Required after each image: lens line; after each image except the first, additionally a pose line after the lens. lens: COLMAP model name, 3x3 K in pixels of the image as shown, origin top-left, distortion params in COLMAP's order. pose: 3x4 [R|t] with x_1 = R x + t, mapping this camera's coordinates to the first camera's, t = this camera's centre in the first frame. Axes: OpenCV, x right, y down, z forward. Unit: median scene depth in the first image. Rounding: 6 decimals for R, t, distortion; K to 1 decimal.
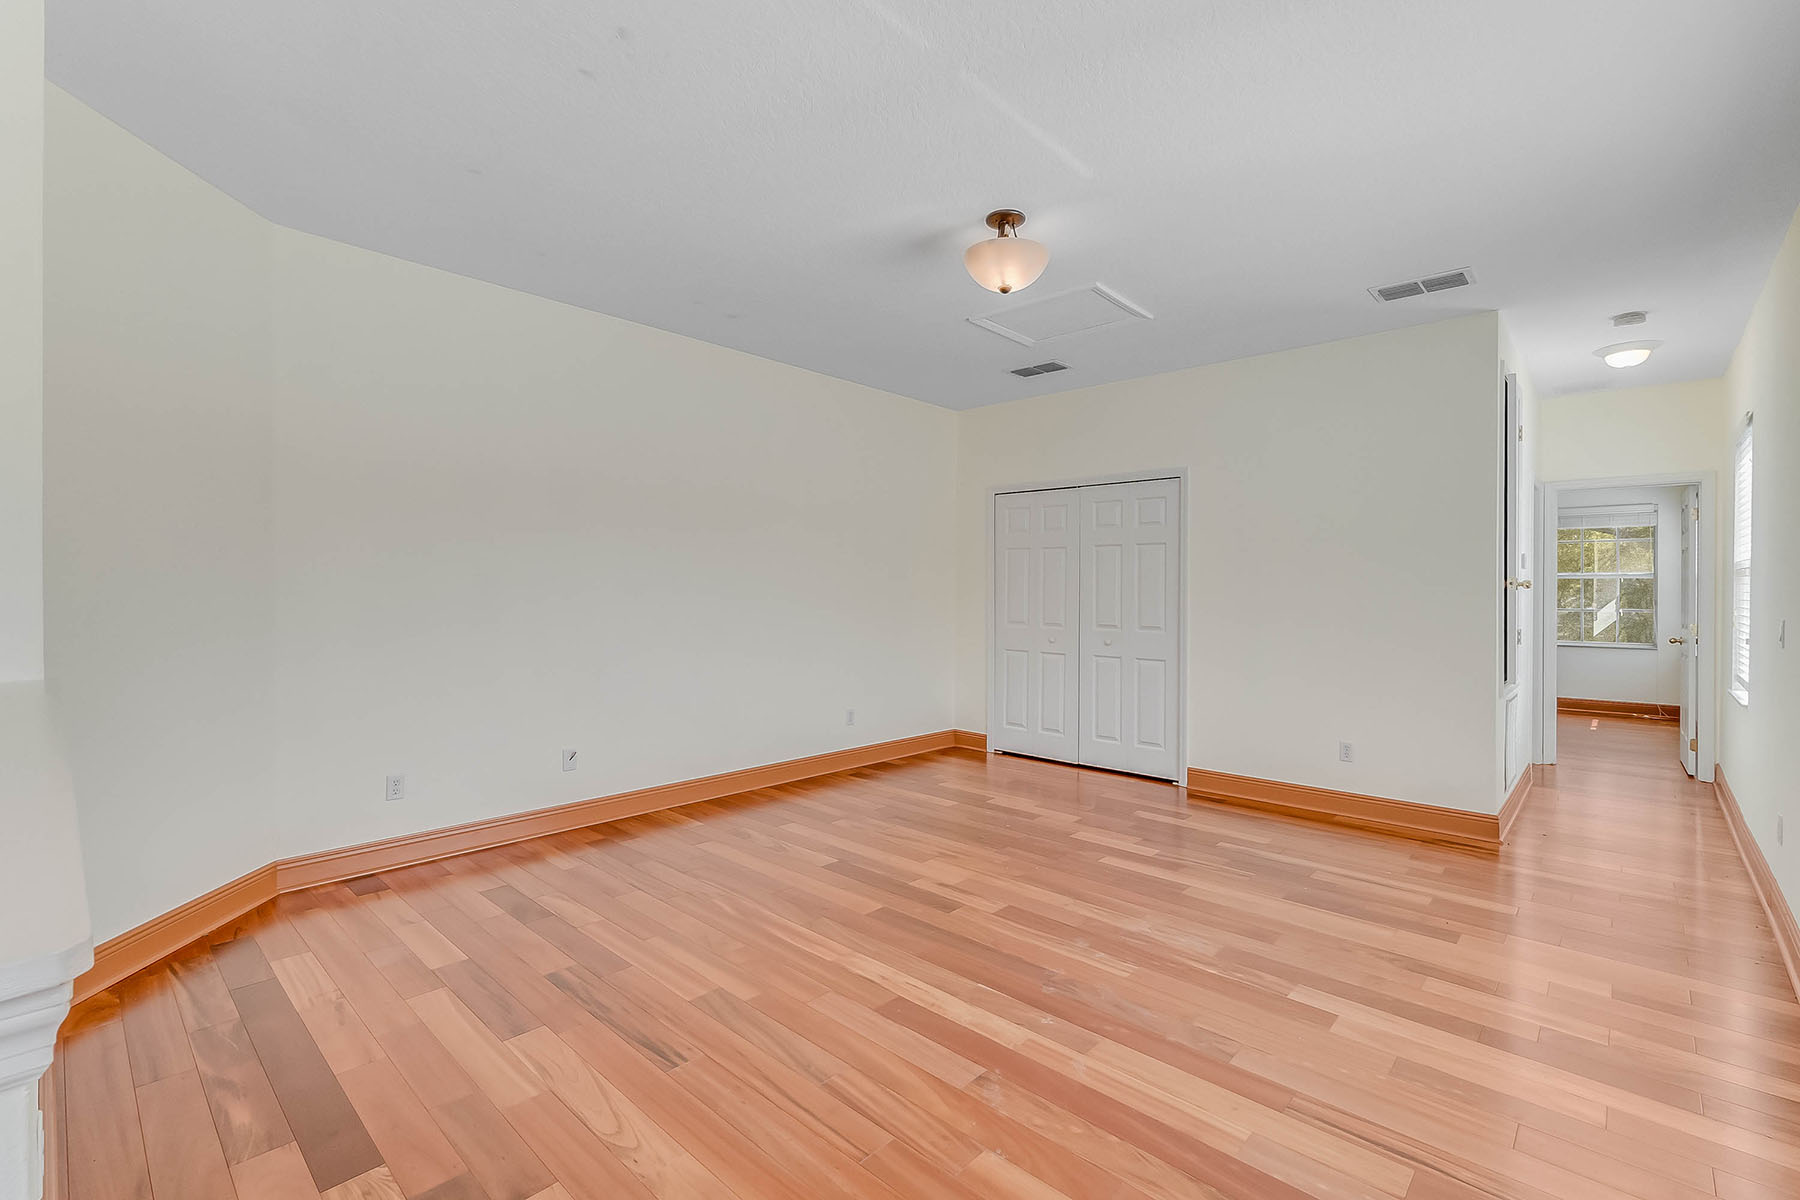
lens RADIAL K [[794.3, 0, 898.4], [0, 794.3, 595.3], [0, 0, 1]] dist [0.004726, -0.000279]
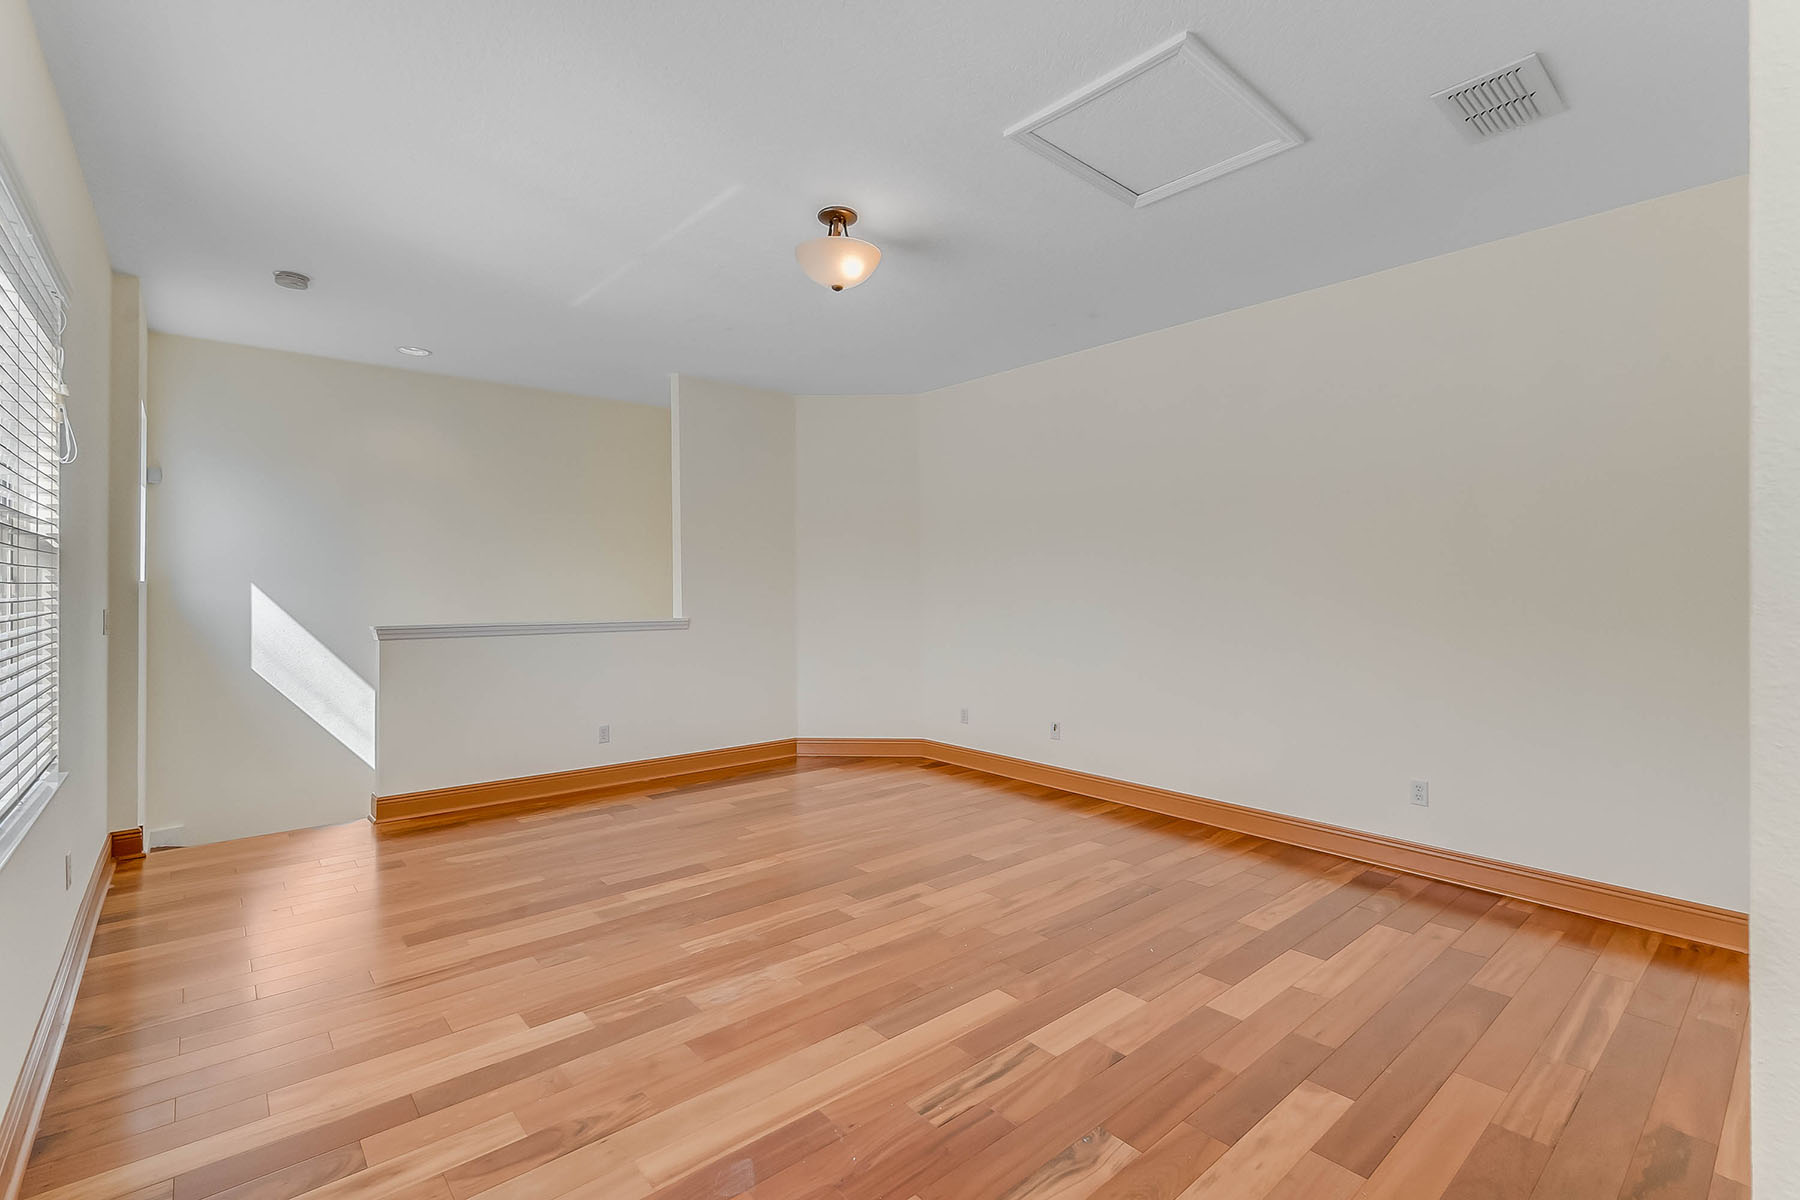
lens RADIAL K [[794.3, 0, 897.1], [0, 794.3, 594.5], [0, 0, 1]] dist [0.004726, -0.000279]
pose [[-0.099051, 0.000005, -0.995082, 1.019236], [-0.011226, 0.999936, 0.001122, -0.005954], [0.995019, 0.011282, -0.099044, 1.061138]]
